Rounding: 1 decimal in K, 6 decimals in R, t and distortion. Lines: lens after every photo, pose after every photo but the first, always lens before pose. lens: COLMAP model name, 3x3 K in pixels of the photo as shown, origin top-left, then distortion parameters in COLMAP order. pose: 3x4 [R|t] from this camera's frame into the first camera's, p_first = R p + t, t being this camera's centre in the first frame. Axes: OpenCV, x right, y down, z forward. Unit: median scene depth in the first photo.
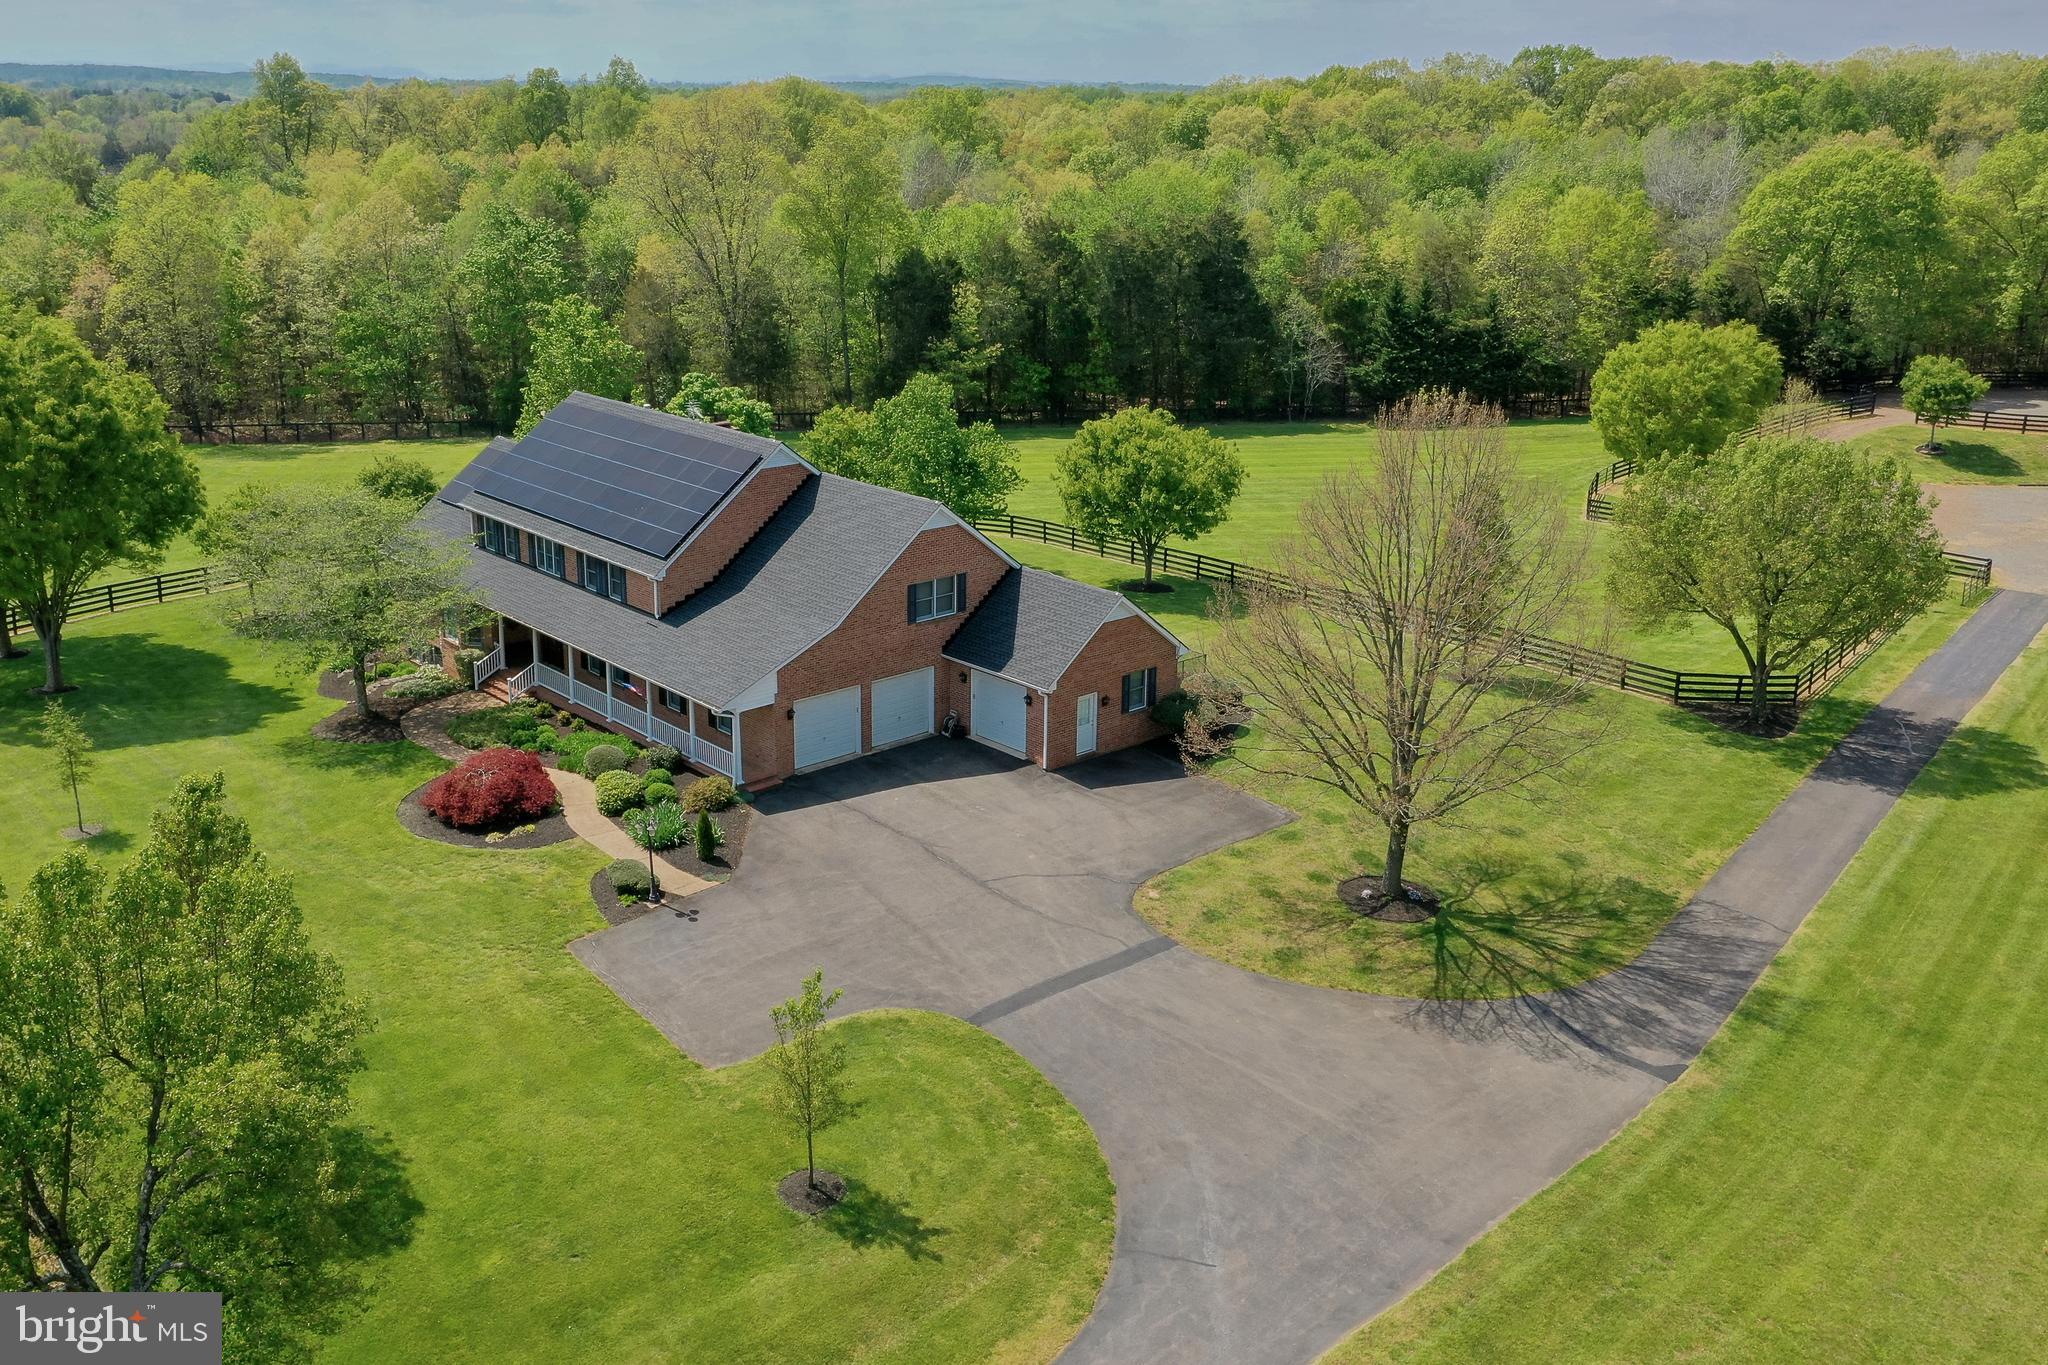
lens RADIAL K [[1781.3, 0, 1004.0], [0, 1781.3, 577.1], [0, 0, 1]] dist [0.001752, 0.005495]
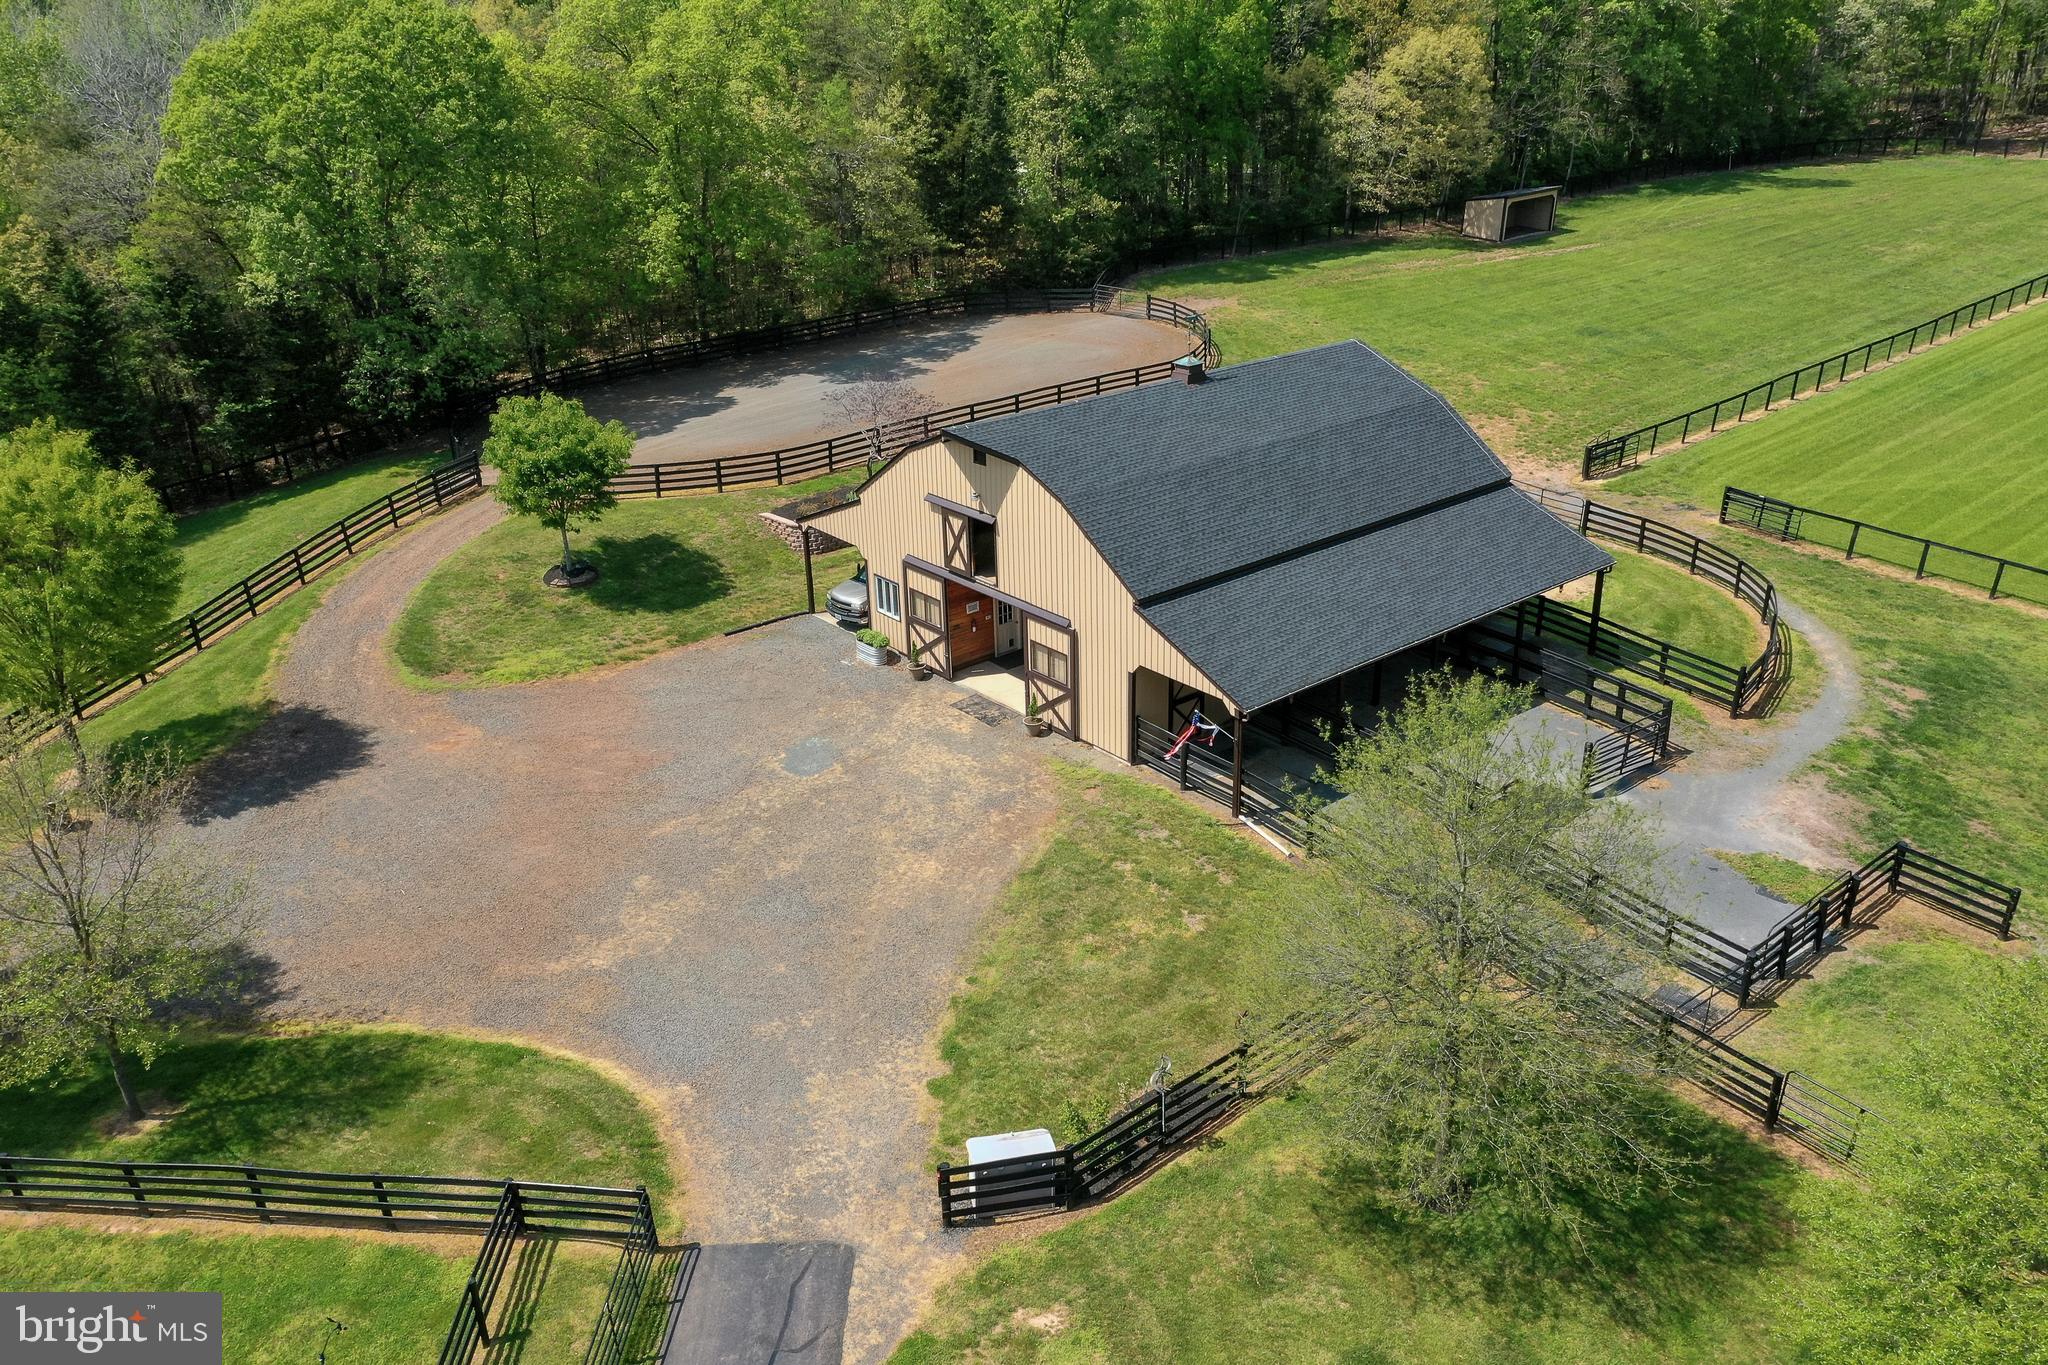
lens RADIAL K [[1621.5, 0, 1024.0], [0, 1621.5, 682.5], [0, 0, 1]] dist [0.006624, 0.003181]
pose [[0.779957, -0.286239, 0.556538, 0.603661], [0.199325, 0.956583, 0.212647, -0.201472], [-0.593242, -0.054923, 0.803148, 0.924472]]
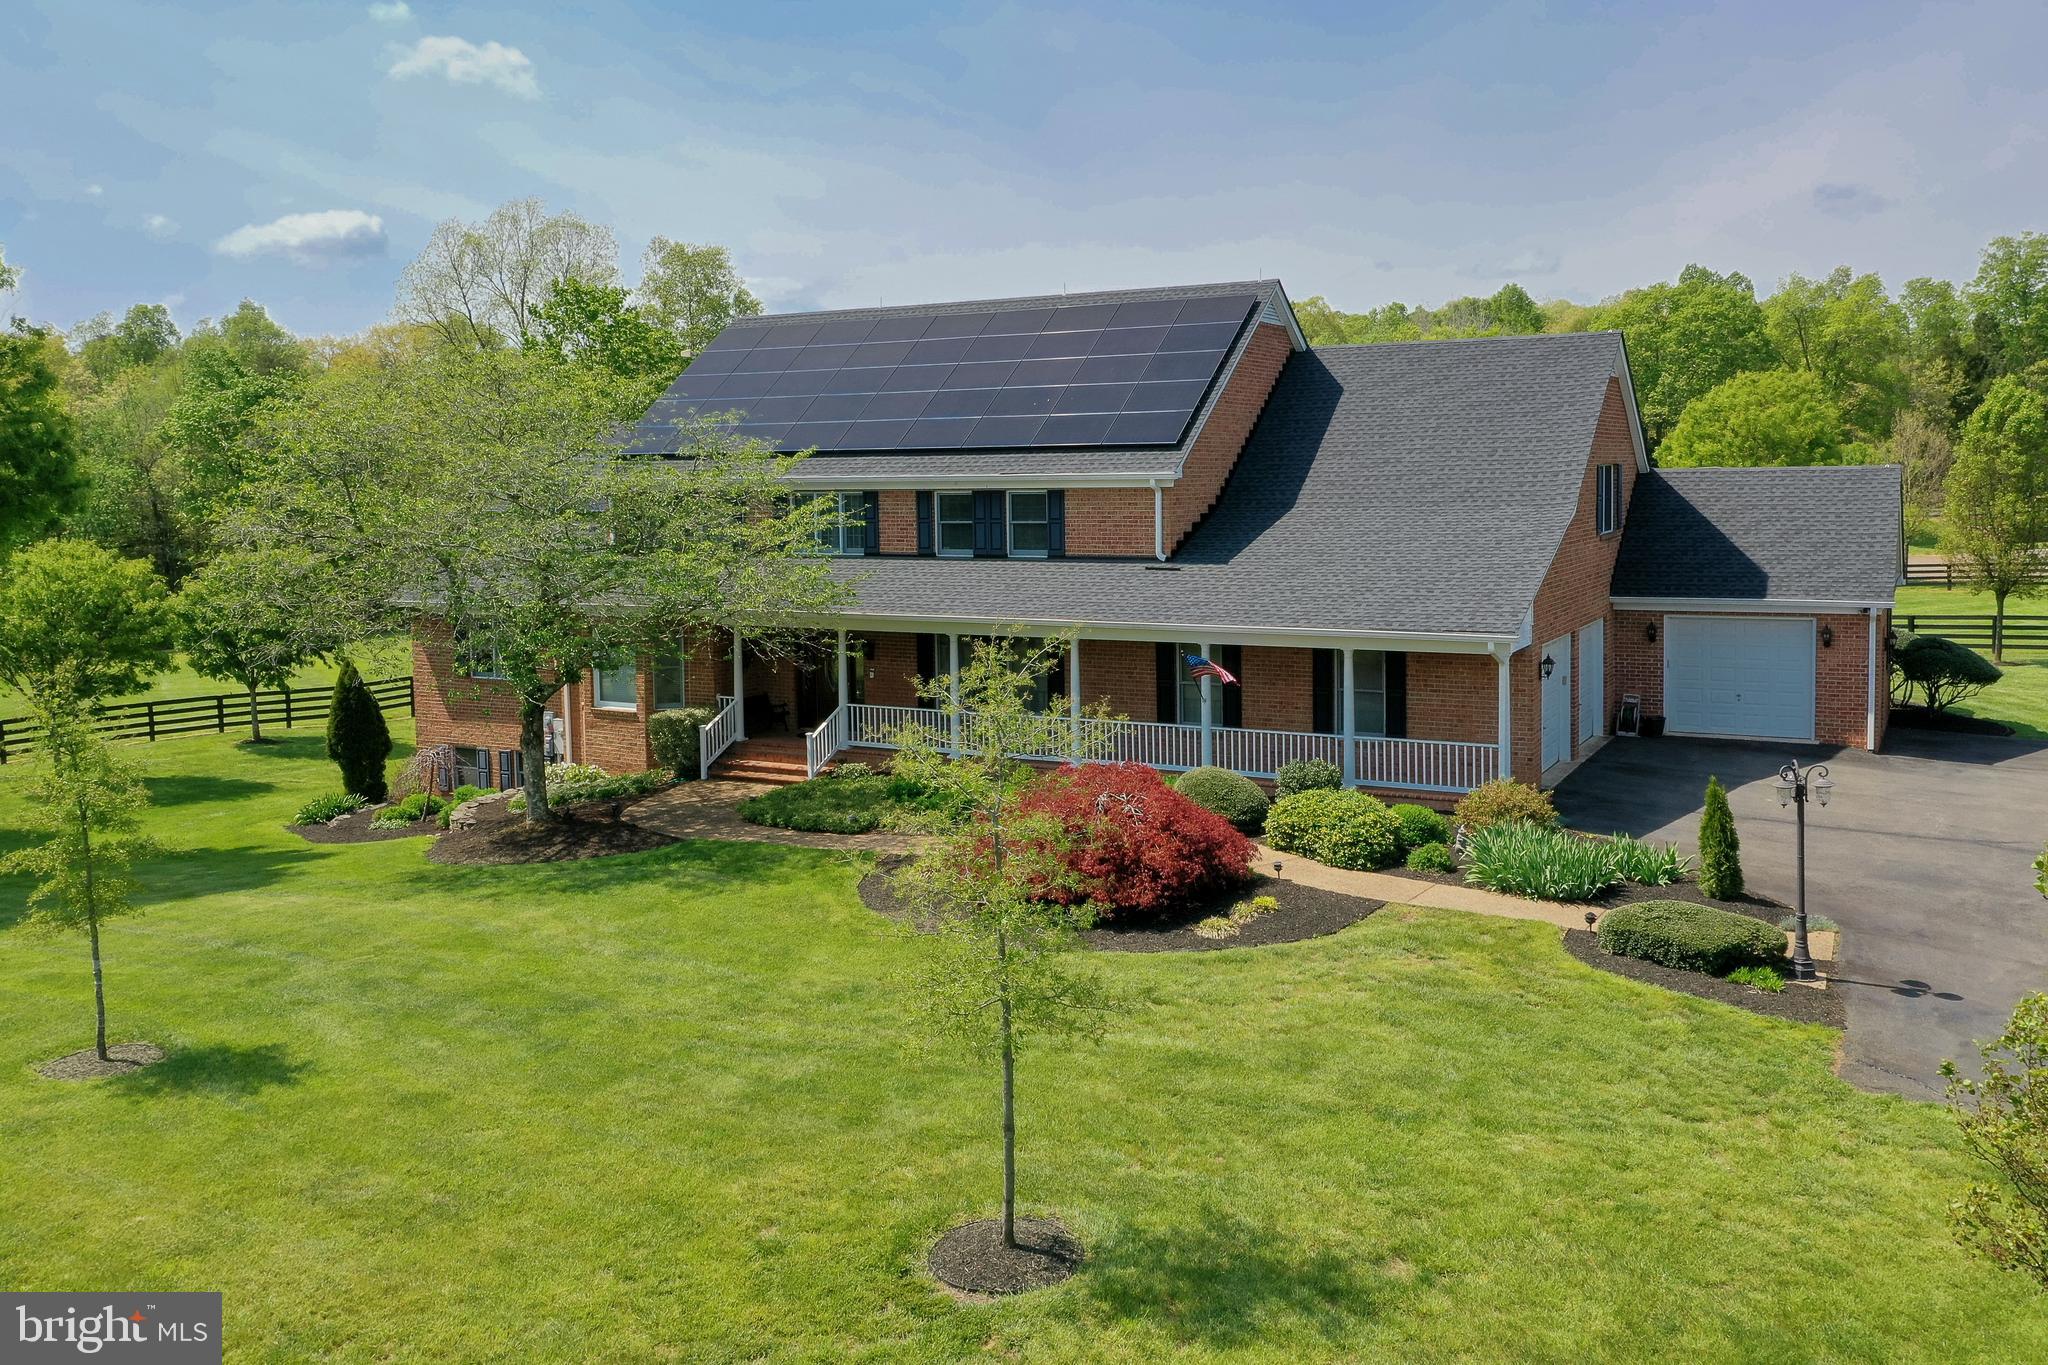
lens RADIAL K [[1652.4, 0, 1067.8], [0, 1652.4, 570.8], [0, 0, 1]] dist [0.004385, 0.005667]
pose [[0.944631, -0.052395, 0.323923, -0.351312], [0.114454, 0.977783, -0.175613, 0.101510], [-0.307526, 0.202964, 0.929642, 0.498758]]
